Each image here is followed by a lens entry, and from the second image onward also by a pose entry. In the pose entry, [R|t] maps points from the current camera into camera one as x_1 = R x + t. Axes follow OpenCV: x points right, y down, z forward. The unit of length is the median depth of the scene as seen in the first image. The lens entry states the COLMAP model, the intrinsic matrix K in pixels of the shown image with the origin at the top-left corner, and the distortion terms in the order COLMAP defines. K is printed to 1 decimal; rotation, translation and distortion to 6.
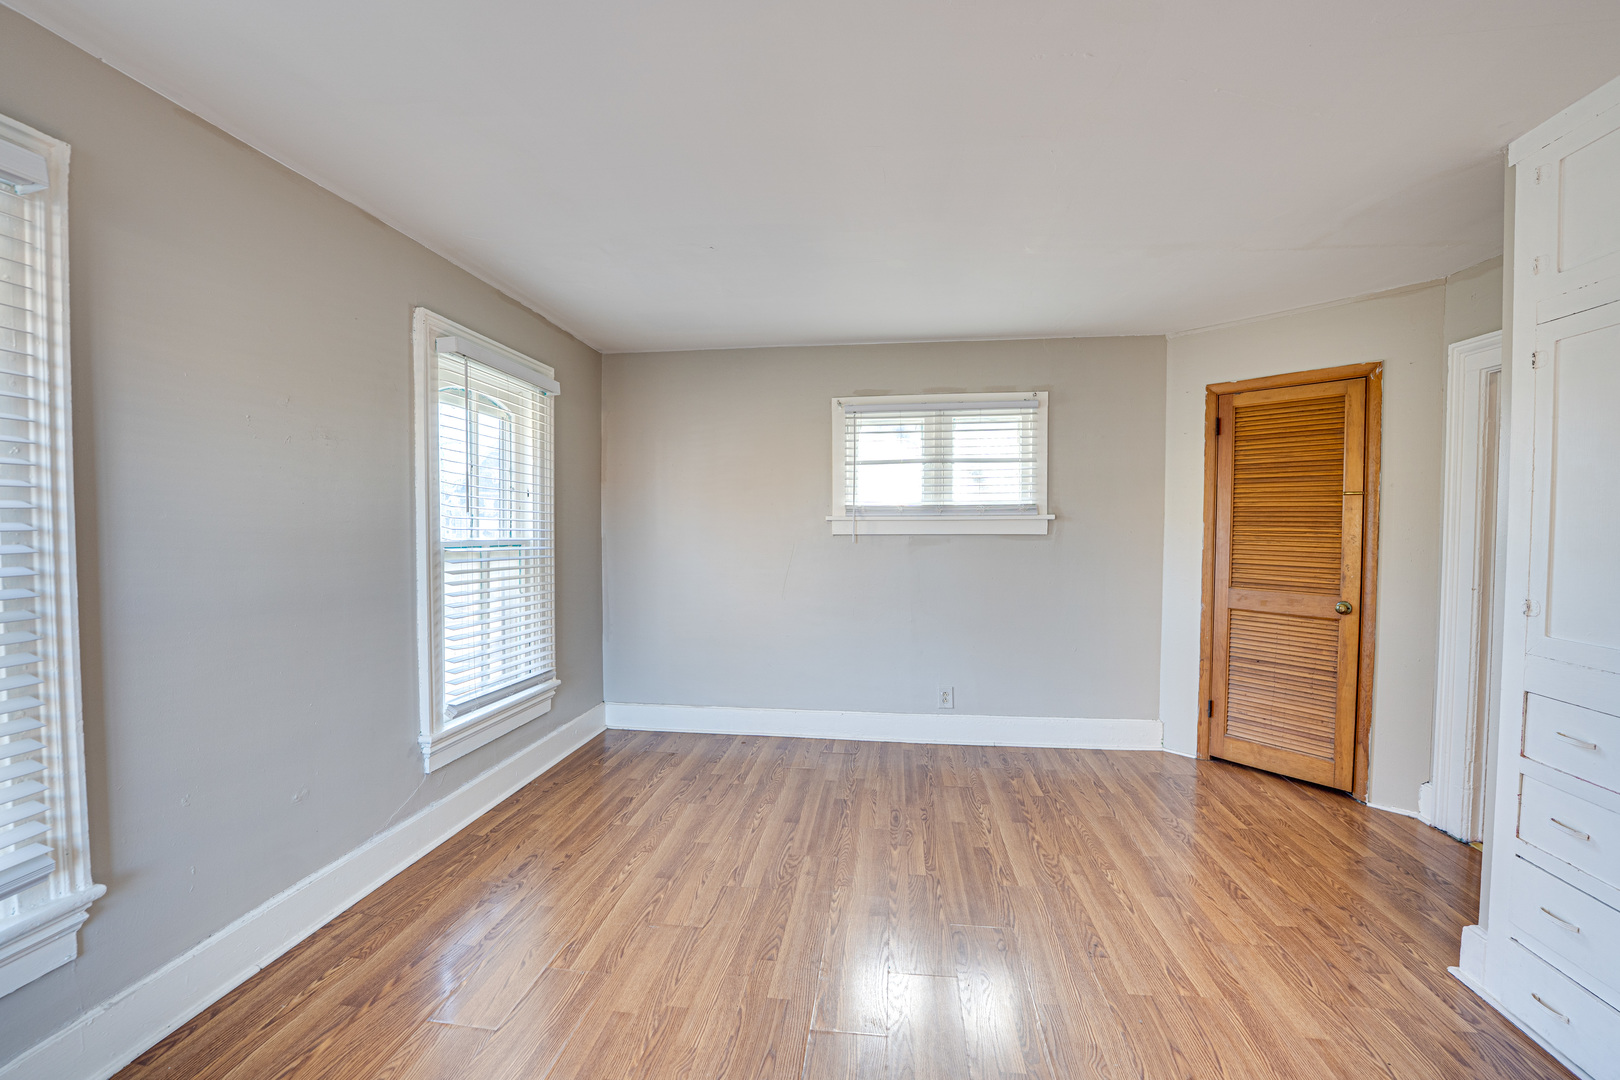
lens RADIAL K [[681.7, 0, 810.0], [0, 681.7, 540.0], [0, 0, 1]] dist [-0.002098, 0.000316]
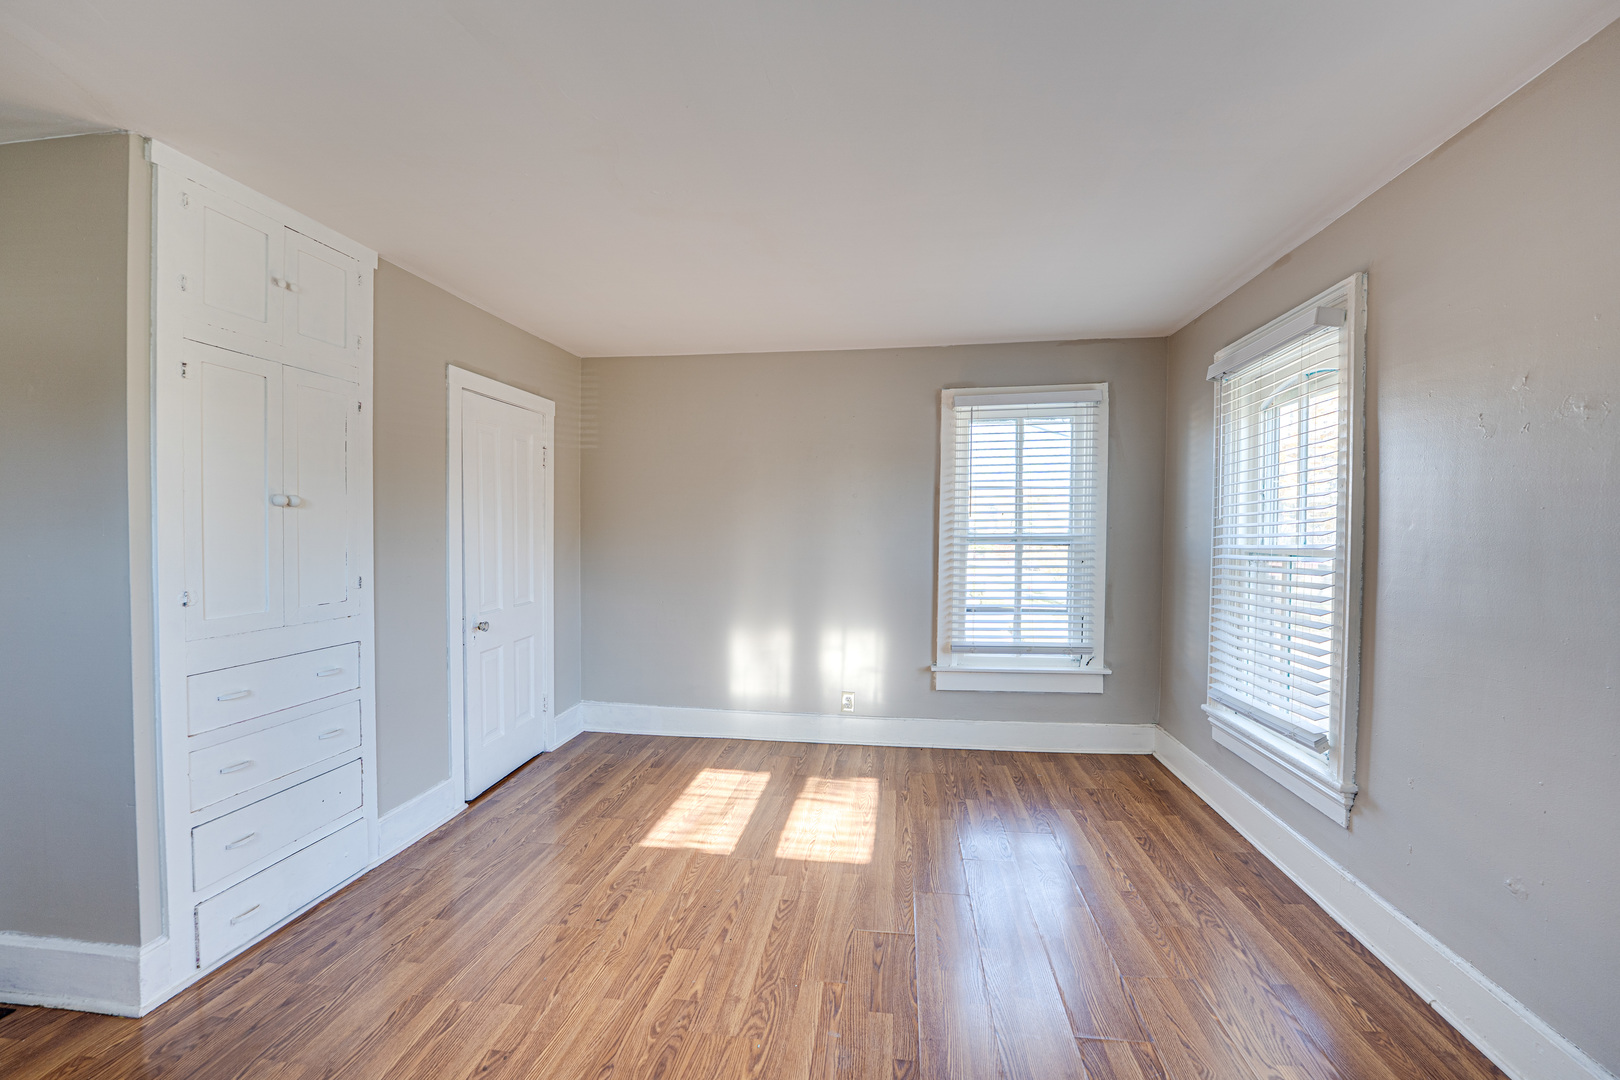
lens RADIAL K [[681.7, 0, 810.0], [0, 681.7, 540.0], [0, 0, 1]] dist [-0.002098, 0.000316]
pose [[-0.999948, -0.009443, 0.003939, 0.038173], [-0.009264, 0.999015, 0.043387, -0.030153], [-0.004345, 0.043349, -0.999051, 1.277876]]
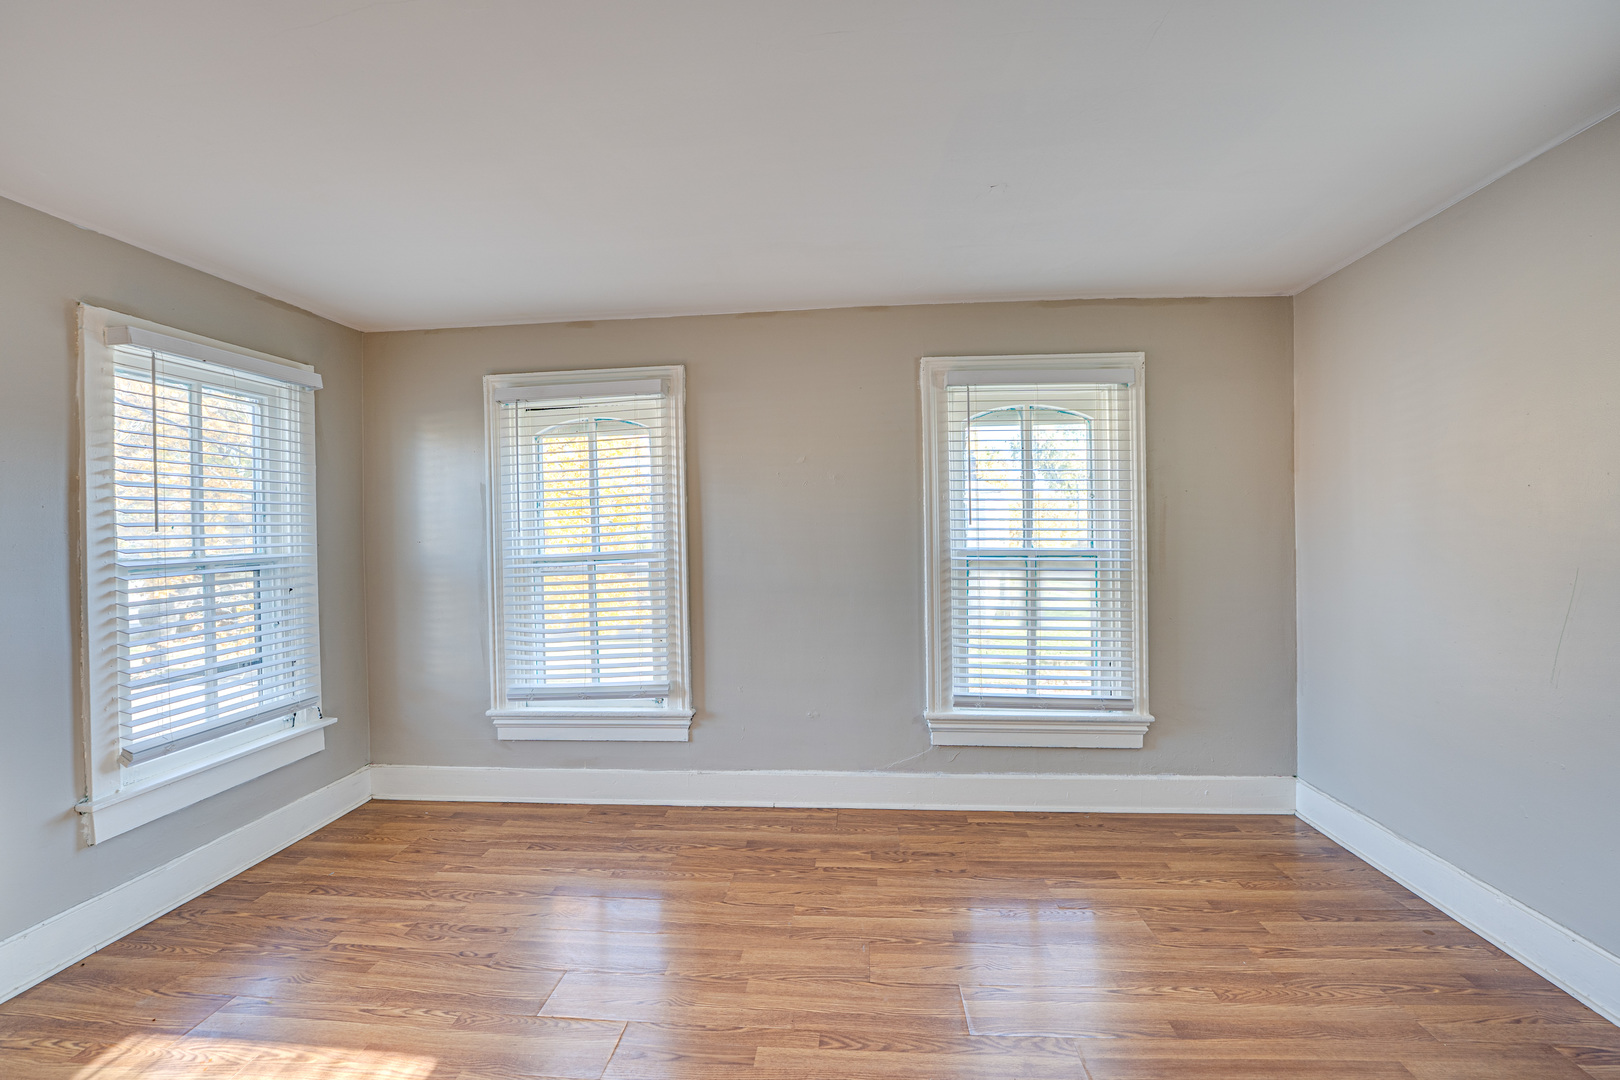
lens RADIAL K [[690.0, 0, 821.0], [0, 690.0, 531.9], [0, 0, 1]] dist [-0.017513, 0.000695]
pose [[0.053237, -0.001095, -0.998581, 0.583427], [-0.007258, 0.999973, -0.001483, -0.024530], [0.998556, 0.007327, 0.053227, 0.680942]]
